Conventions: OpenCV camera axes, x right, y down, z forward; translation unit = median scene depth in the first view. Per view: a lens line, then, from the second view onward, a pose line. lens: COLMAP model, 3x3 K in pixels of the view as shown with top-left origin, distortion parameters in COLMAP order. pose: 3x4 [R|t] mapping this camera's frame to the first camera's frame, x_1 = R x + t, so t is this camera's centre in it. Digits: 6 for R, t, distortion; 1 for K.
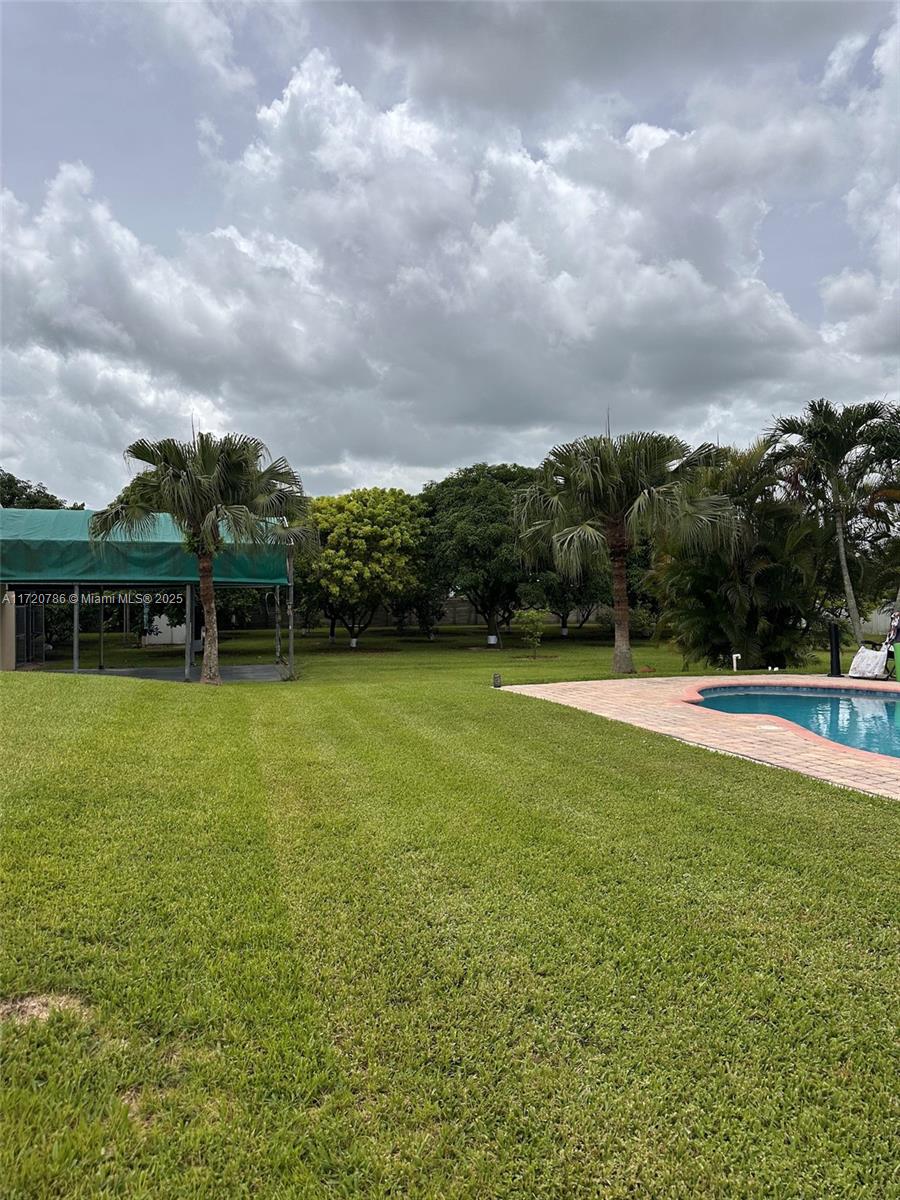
lens RADIAL K [[852.4, 0, 442.1], [0, 852.4, 606.6], [0, 0, 1]] dist [0.034192, -0.041959]
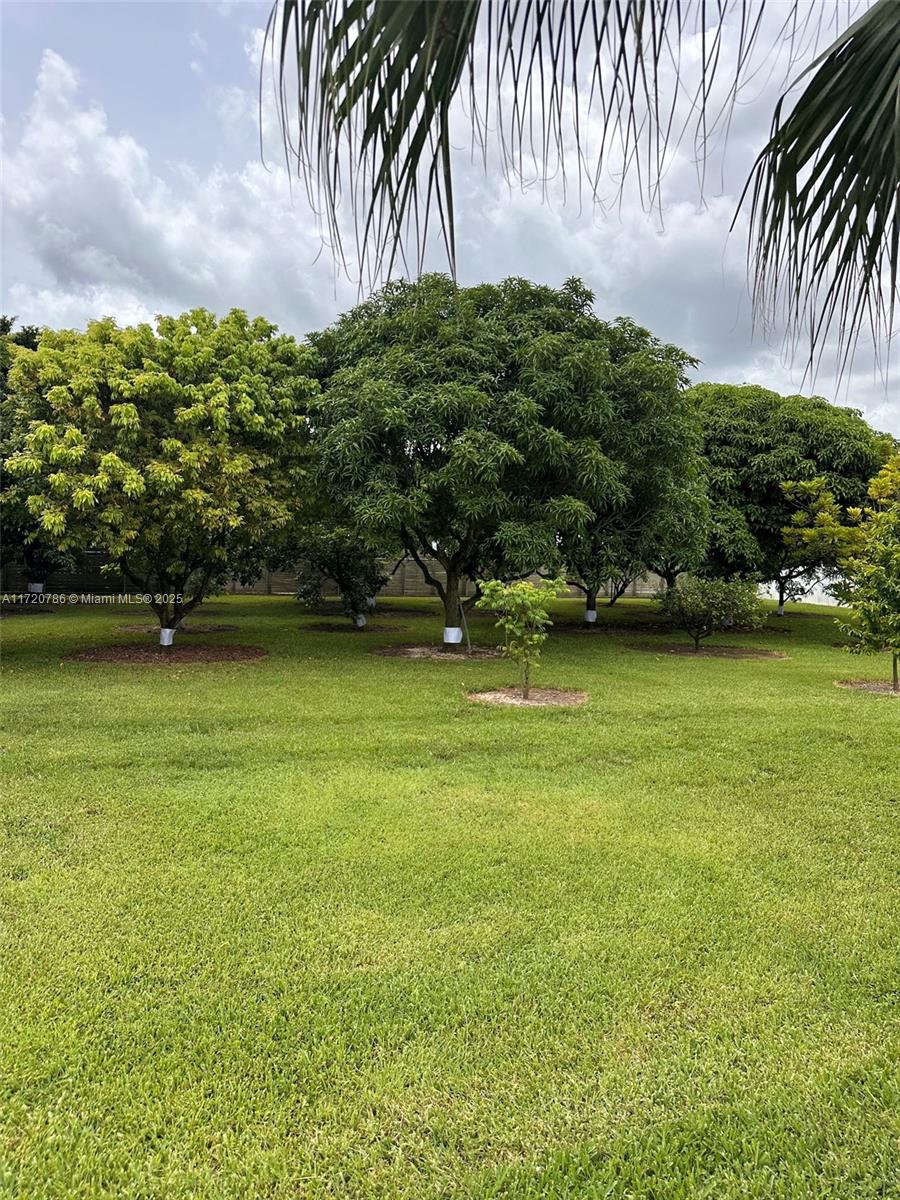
lens RADIAL K [[852.4, 0, 447.2], [0, 852.4, 603.9], [0, 0, 1]] dist [0.034192, -0.041959]
pose [[0.999458, 0.028945, -0.015700, 0.024468], [-0.028271, 0.998735, 0.041590, -0.000488], [0.016884, -0.041124, 0.999011, 0.189582]]
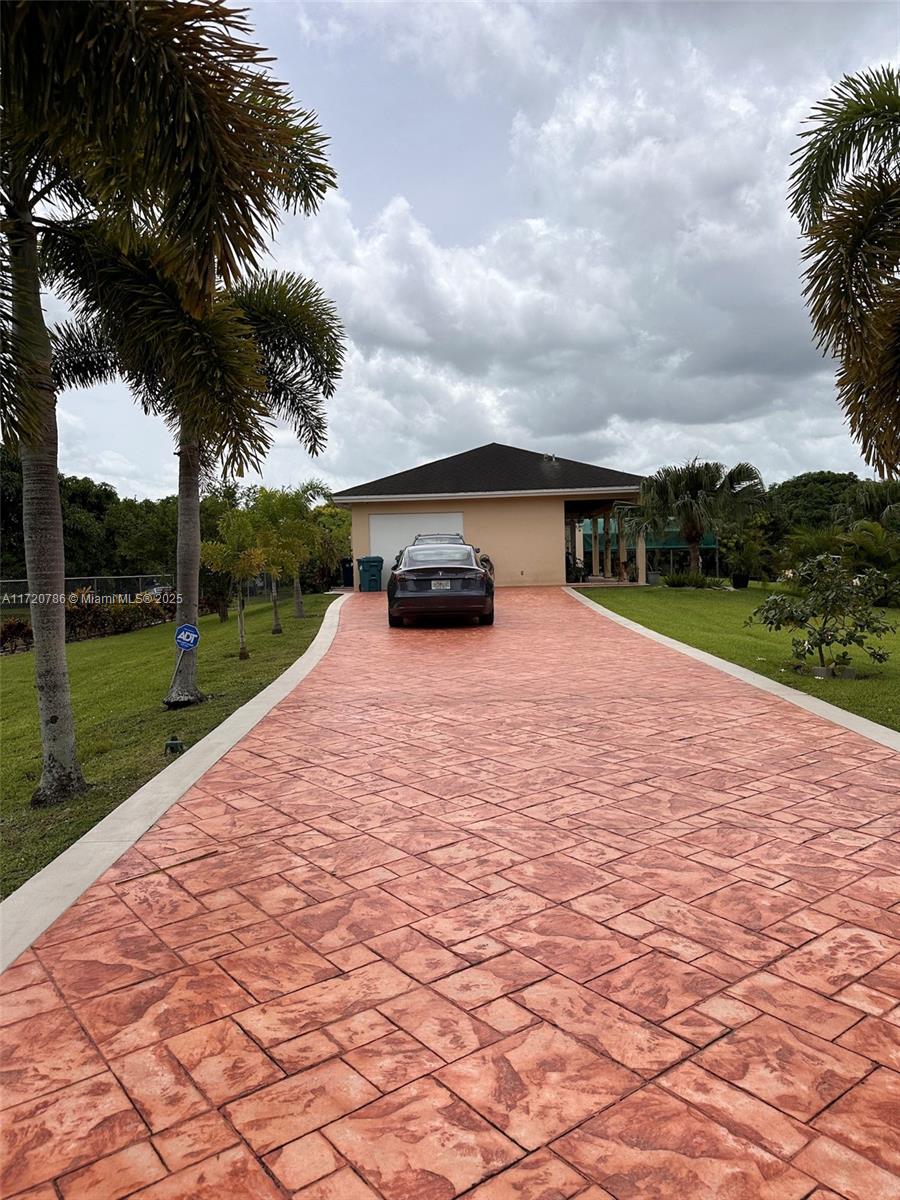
lens RADIAL K [[852.4, 0, 455.5], [0, 852.4, 604.8], [0, 0, 1]] dist [0.034192, -0.041959]
pose [[0.950847, -0.008595, -0.309541, -0.099628], [0.016462, 0.999604, 0.022813, 0.043054], [0.309222, -0.026787, 0.950613, -0.867001]]
